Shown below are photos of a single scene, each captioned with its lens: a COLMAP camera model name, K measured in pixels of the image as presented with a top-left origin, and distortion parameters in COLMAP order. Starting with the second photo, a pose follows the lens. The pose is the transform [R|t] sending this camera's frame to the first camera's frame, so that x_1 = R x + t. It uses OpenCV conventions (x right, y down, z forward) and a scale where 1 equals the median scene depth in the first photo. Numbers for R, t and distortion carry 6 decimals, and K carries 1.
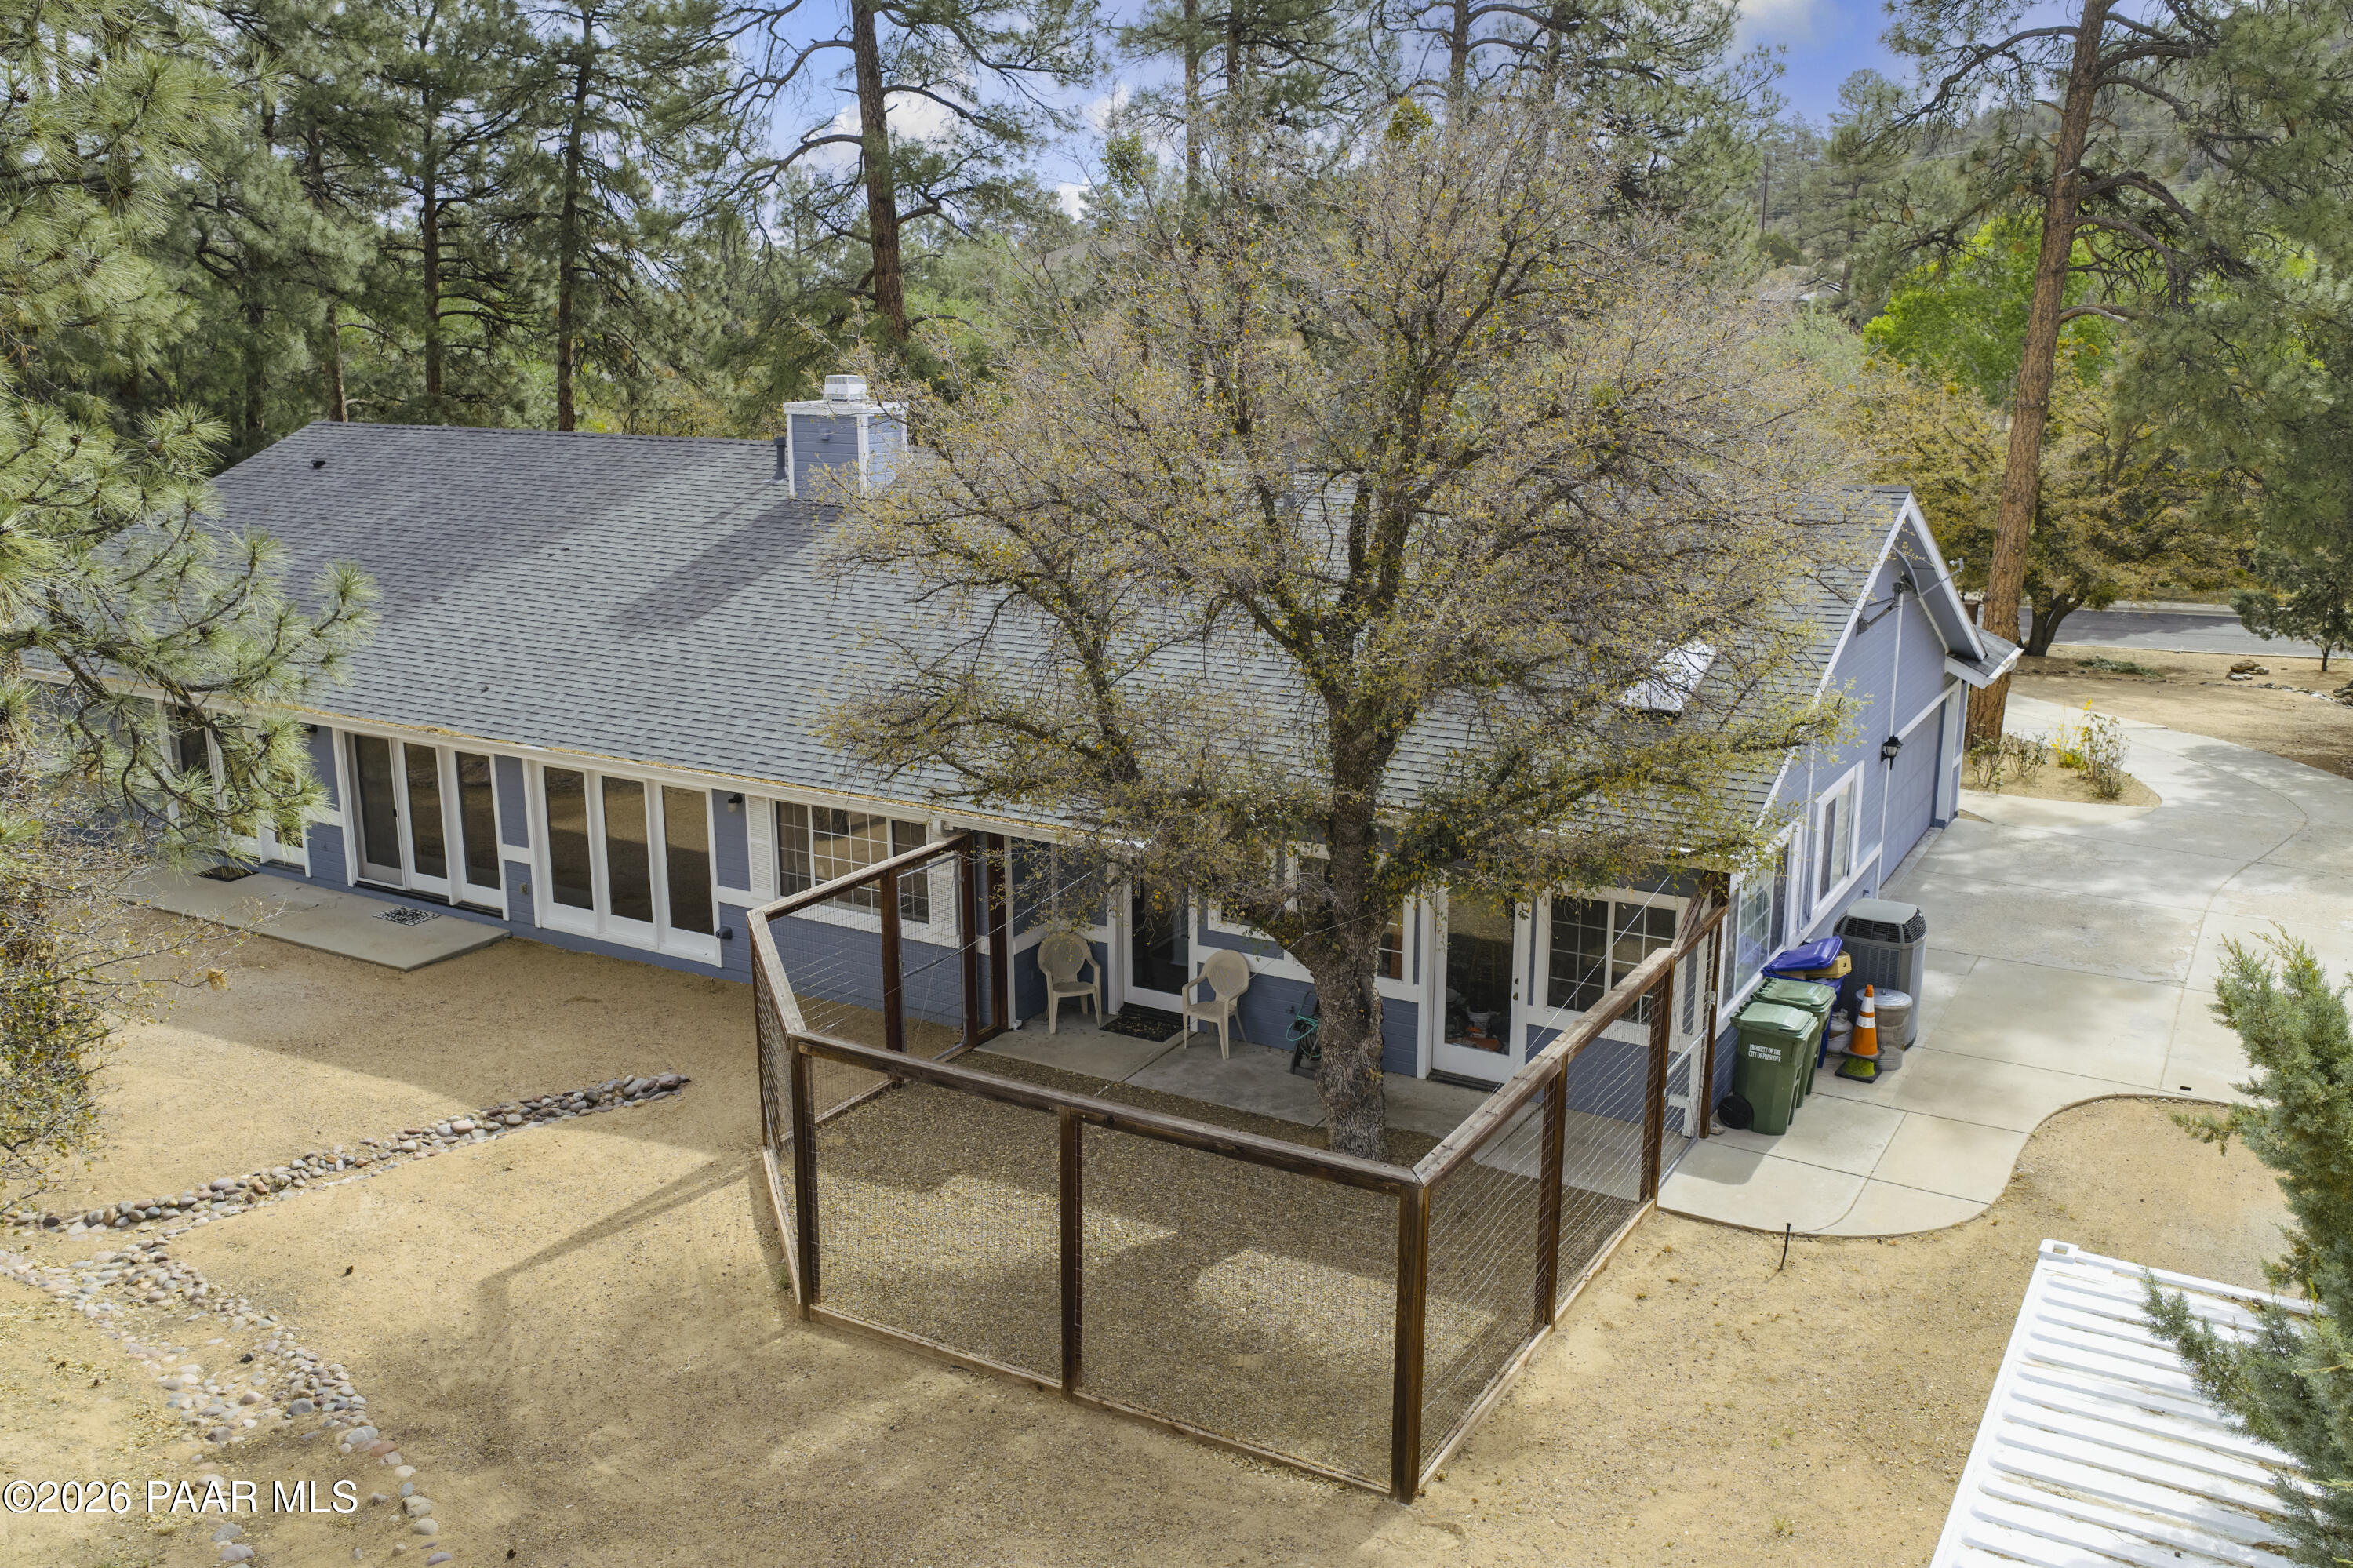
lens RADIAL K [[1964.6, 0, 1176.5], [0, 1964.6, 784.0], [0, 0, 1]] dist [0.000564, -0.005287]
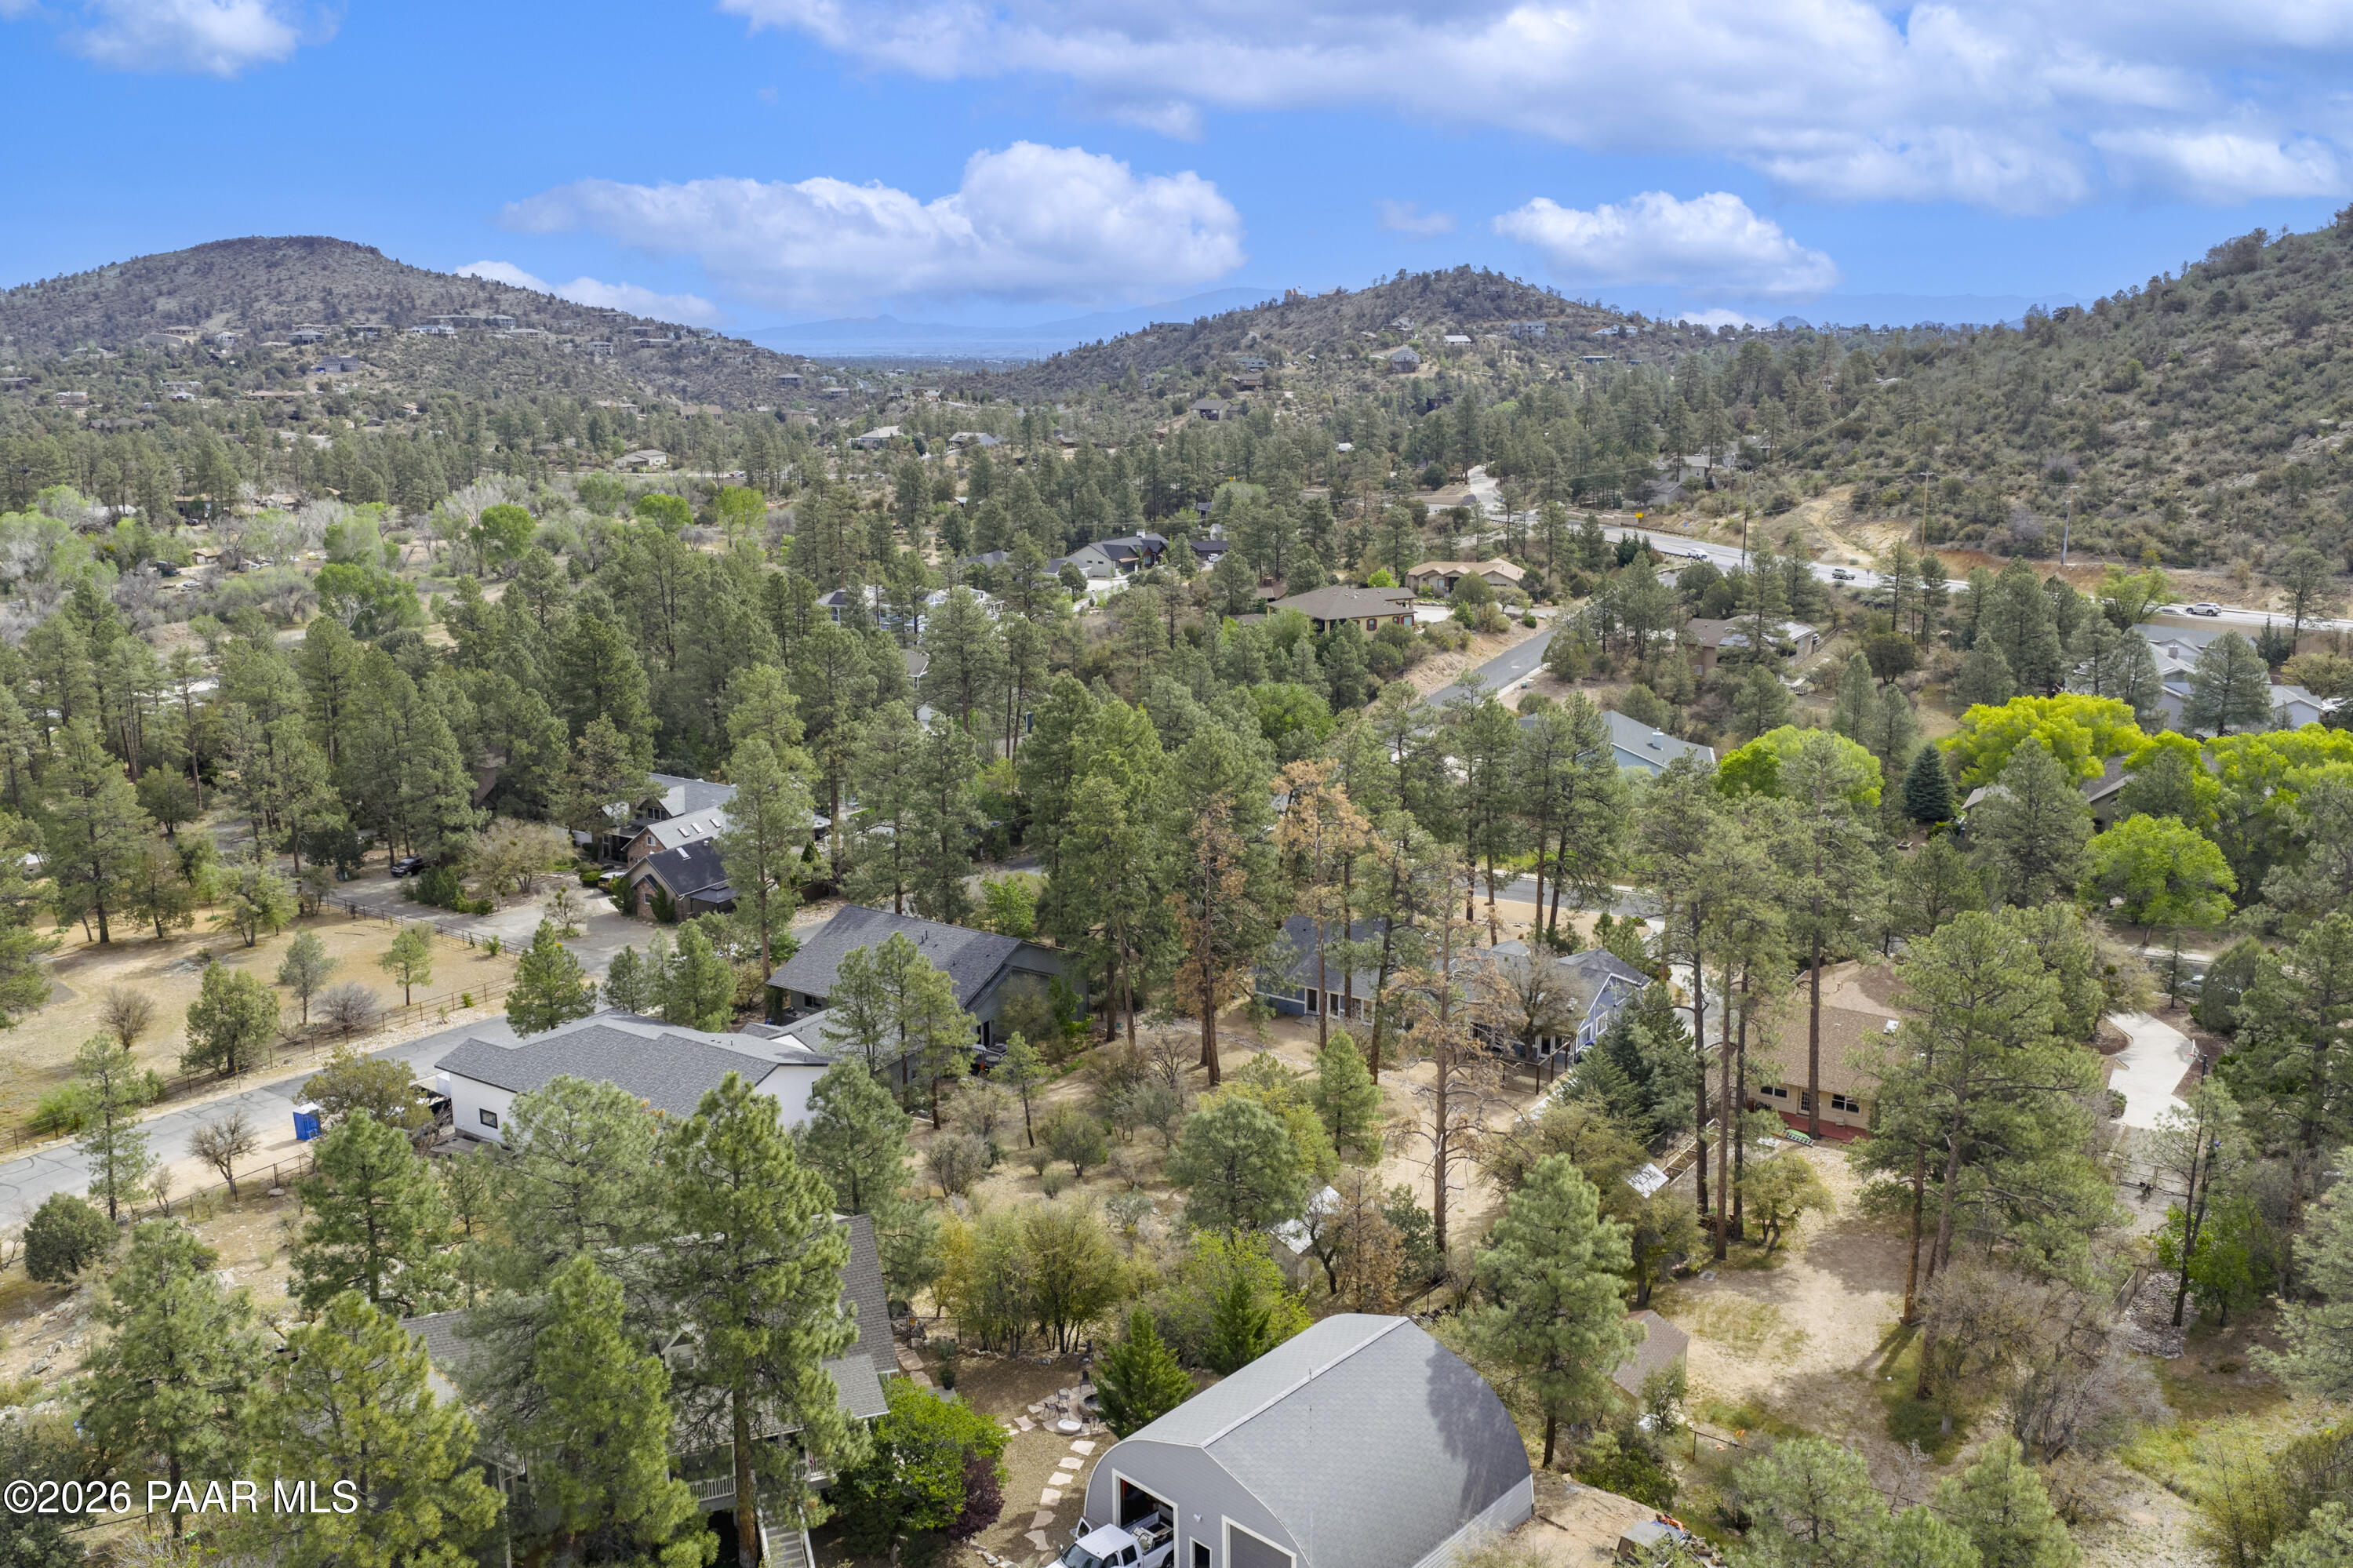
lens RADIAL K [[1964.6, 0, 1176.5], [0, 1964.6, 784.0], [0, 0, 1]] dist [0.000564, -0.005287]
pose [[0.999242, 0.010388, -0.037525, -0.983916], [-0.011022, 0.999799, -0.016742, -0.754791], [0.037344, 0.017143, 0.999155, -6.563988]]
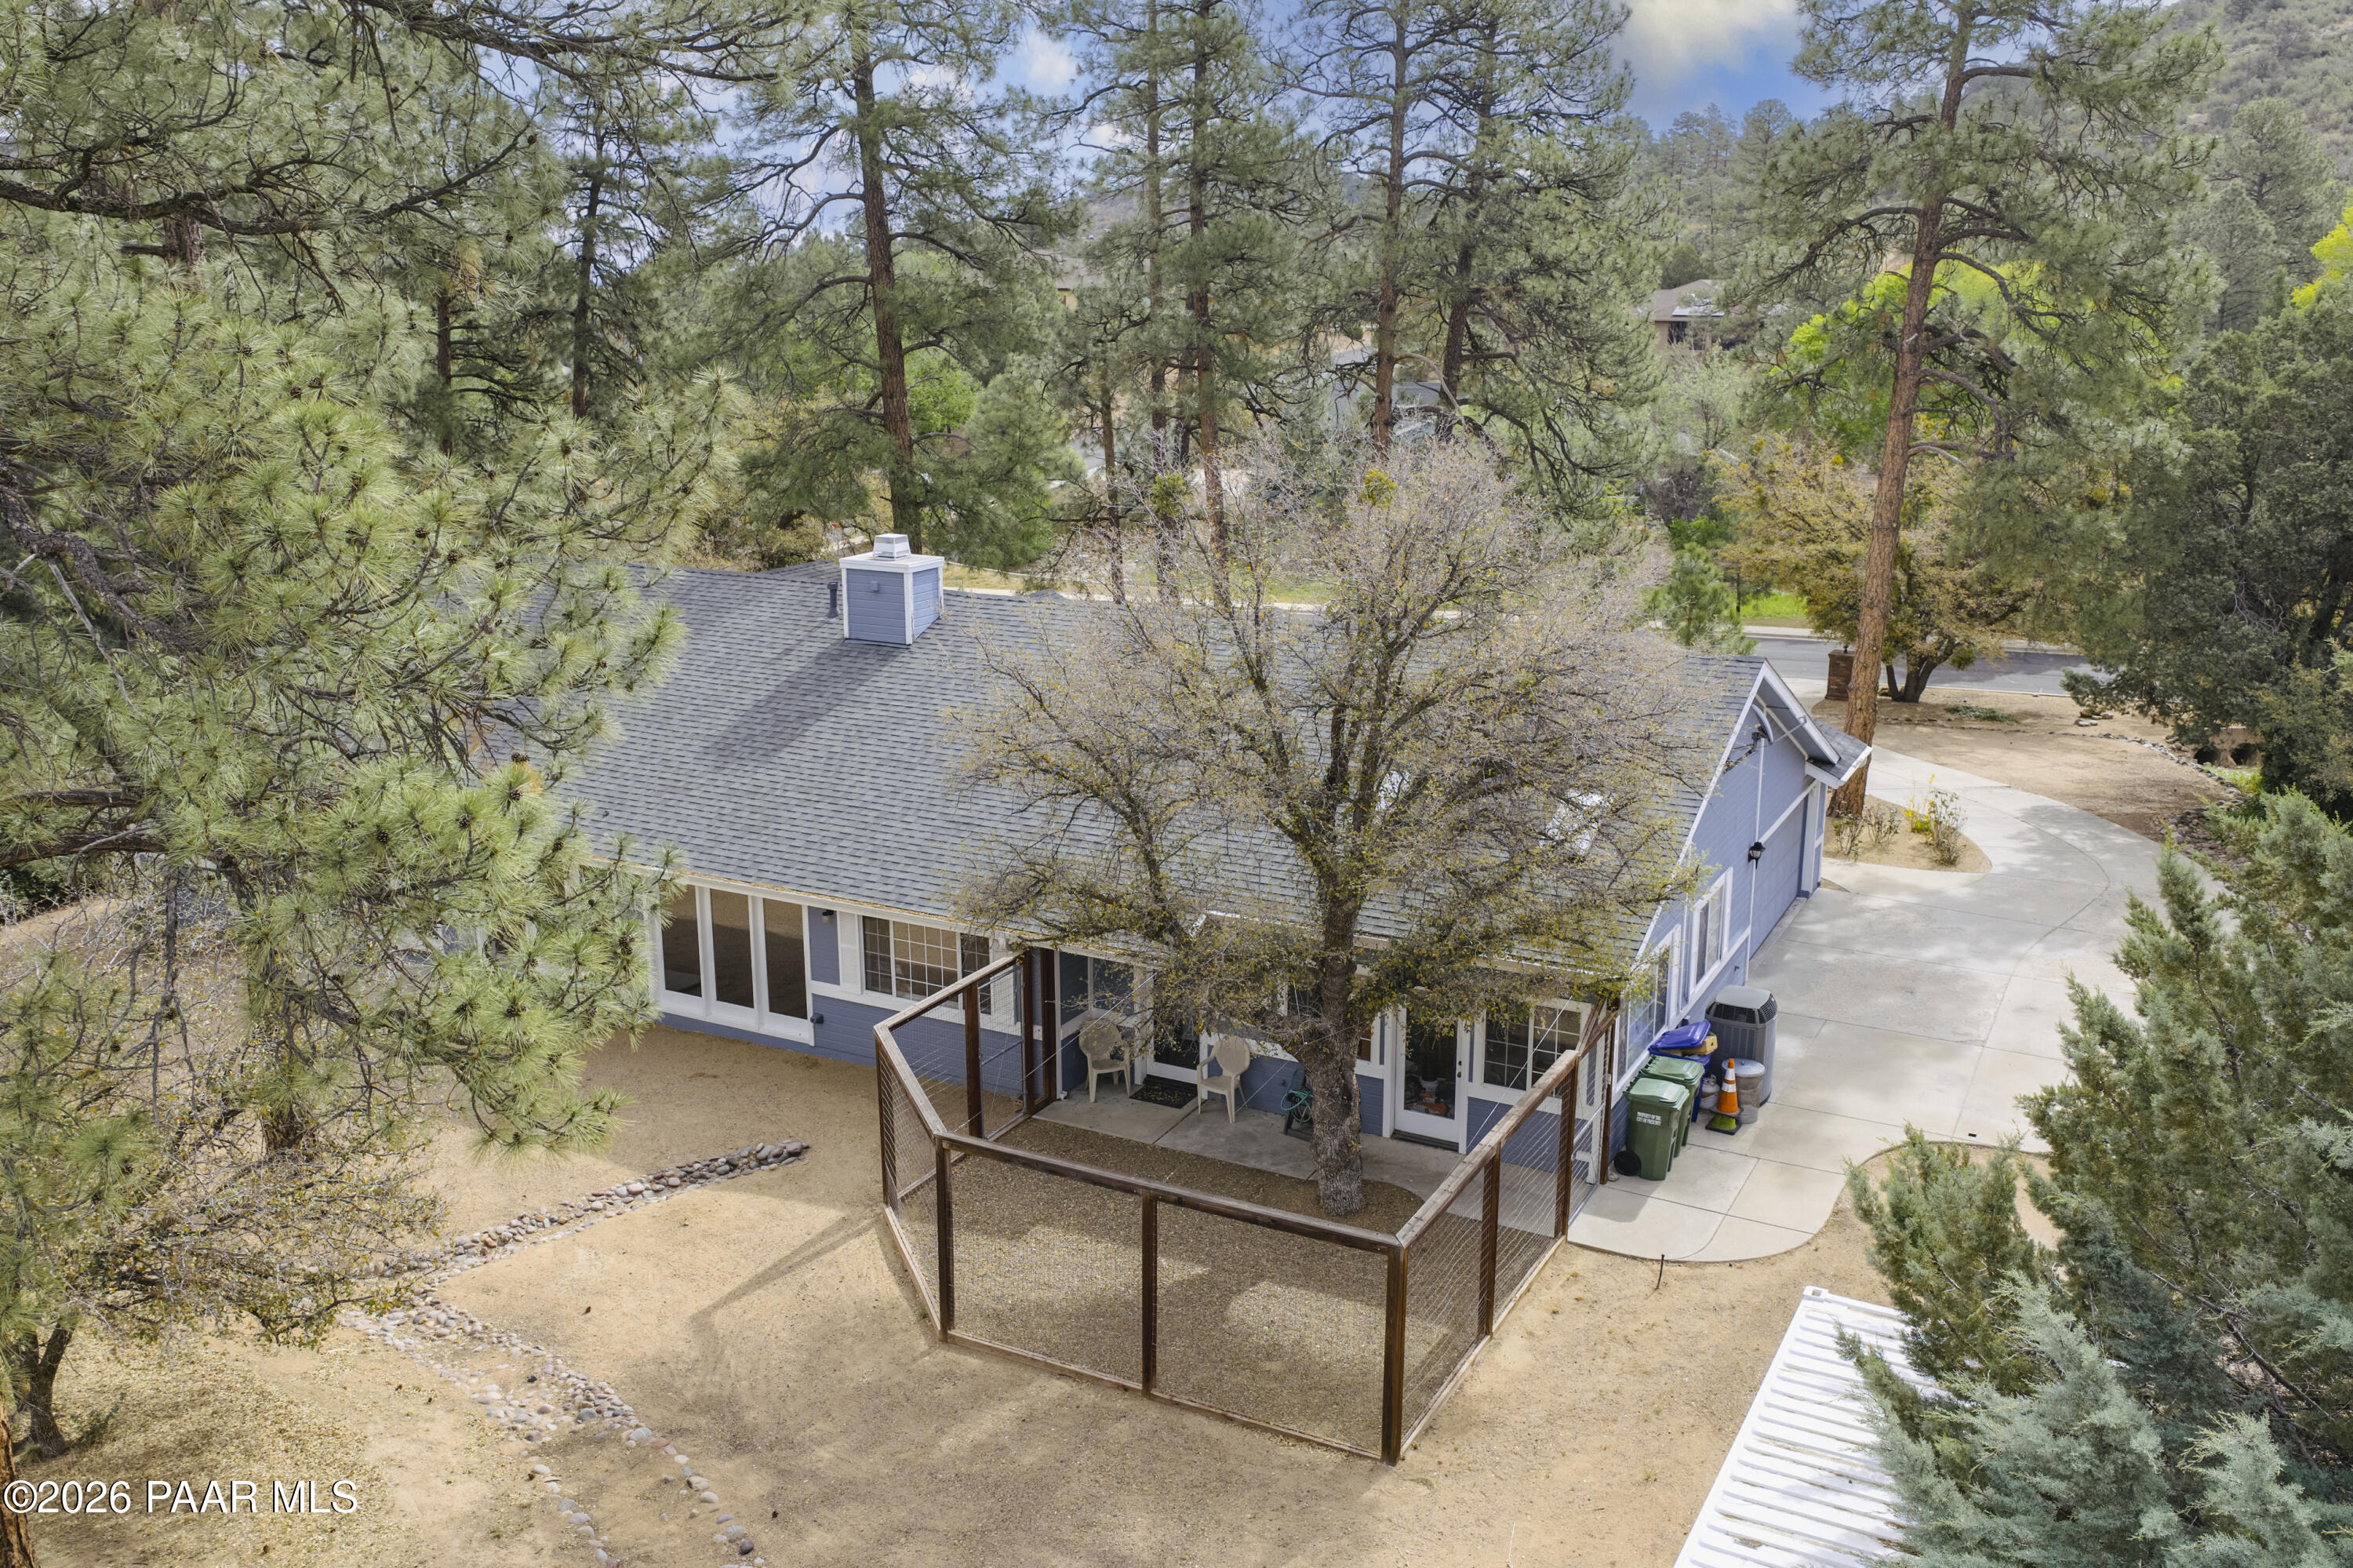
lens RADIAL K [[1964.6, 0, 1176.5], [0, 1964.6, 784.0], [0, 0, 1]] dist [0.000564, -0.005287]
pose [[0.999269, -0.010149, 0.036860, -0.059223], [0.009694, 0.999875, 0.012489, -0.101625], [-0.036982, -0.012122, 0.999242, -0.284139]]
